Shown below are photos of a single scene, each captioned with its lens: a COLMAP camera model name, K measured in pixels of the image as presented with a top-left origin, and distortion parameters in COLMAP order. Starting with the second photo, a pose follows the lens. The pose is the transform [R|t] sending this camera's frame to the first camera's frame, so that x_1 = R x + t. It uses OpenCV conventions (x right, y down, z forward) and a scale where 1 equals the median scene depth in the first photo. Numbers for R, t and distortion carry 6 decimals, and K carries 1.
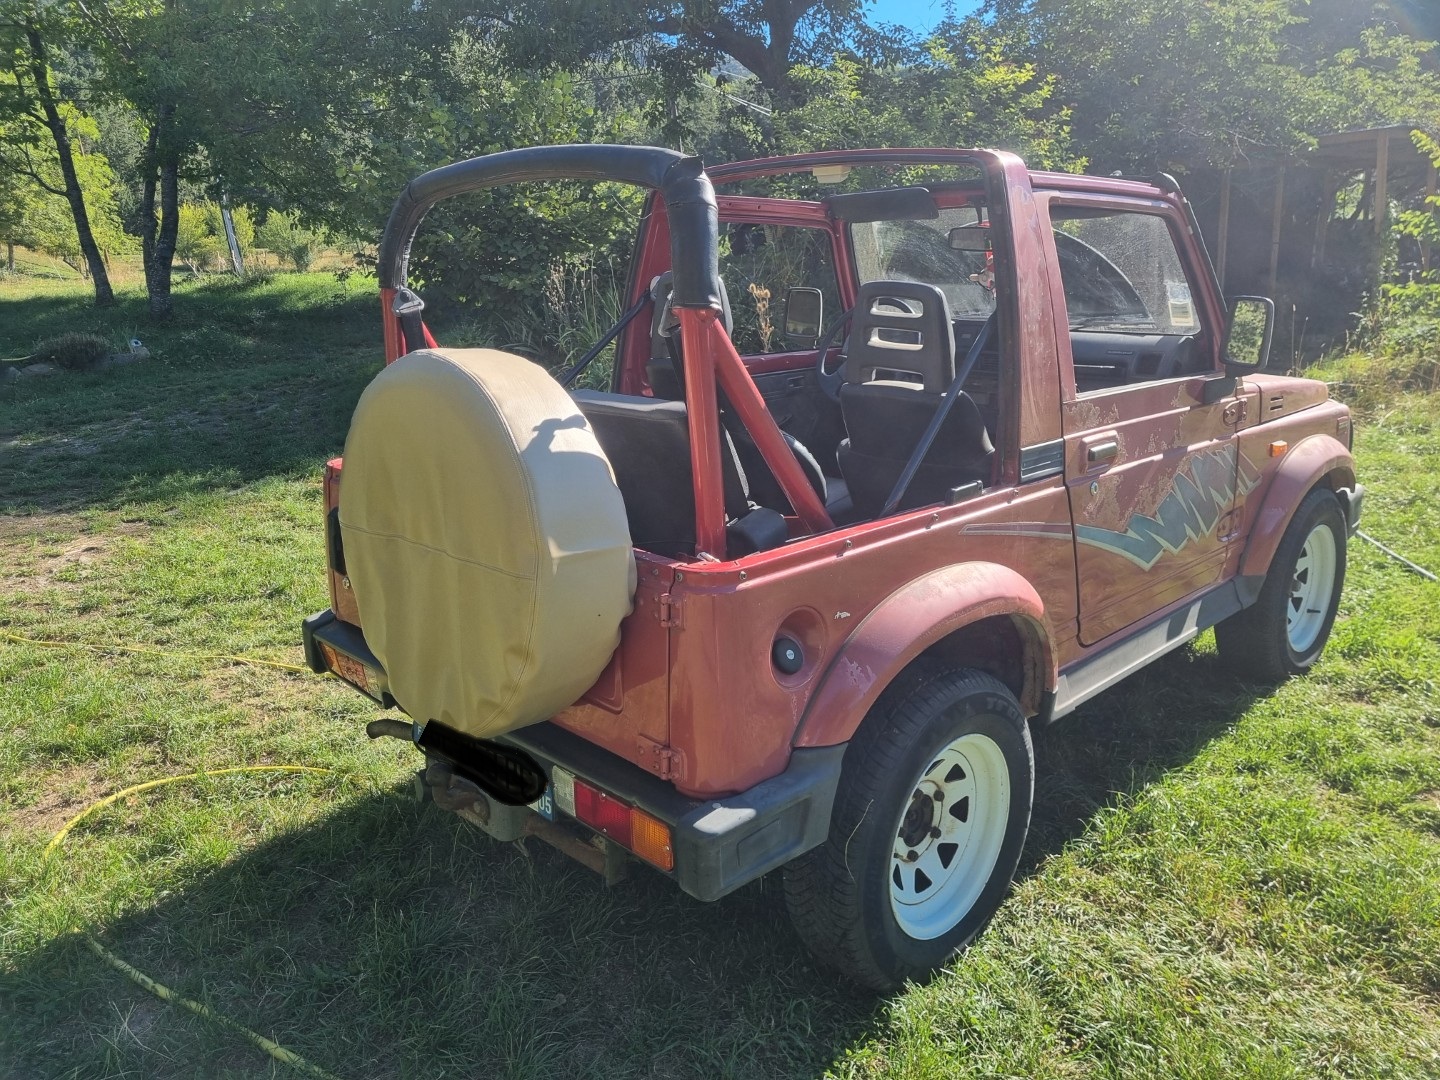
lens RADIAL K [[1069.6, 0, 715.5], [0, 1069.6, 529.9], [0, 0, 1]] dist [0.050350, -0.031129]
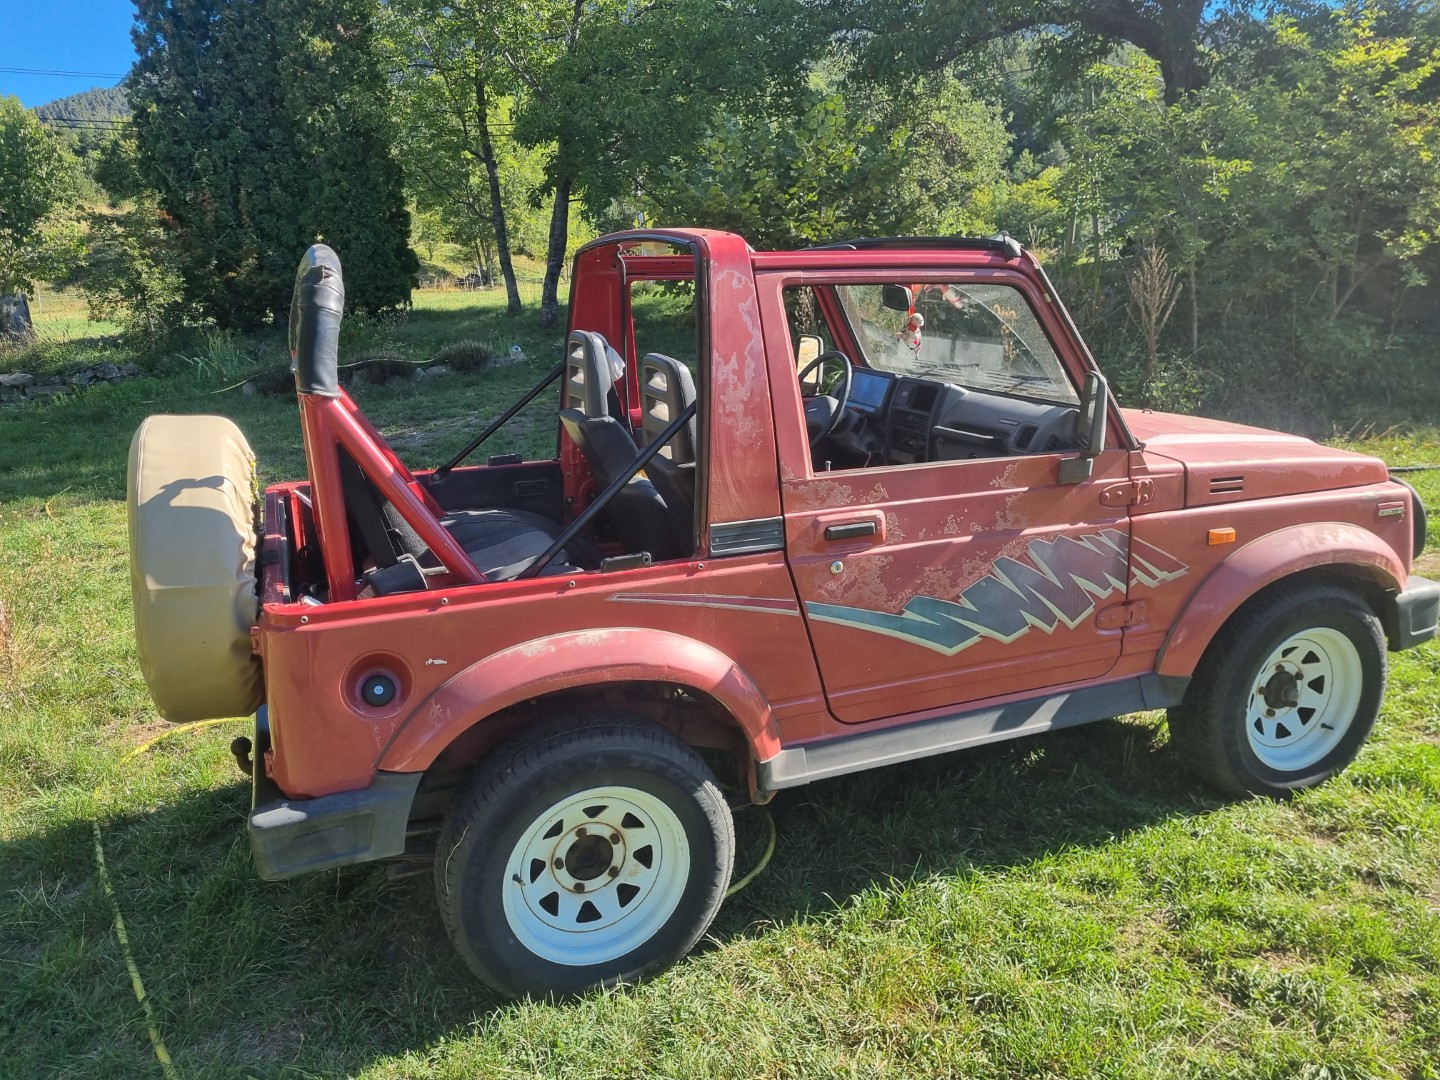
lens RADIAL K [[1069.6, 0, 708.5], [0, 1069.6, 552.2], [0, 0, 1]] dist [0.050350, -0.031129]
pose [[0.921373, 0.091309, -0.377803, 0.547699], [-0.083278, 0.995818, 0.037577, -0.070928], [0.379654, -0.003159, 0.925123, 0.033267]]
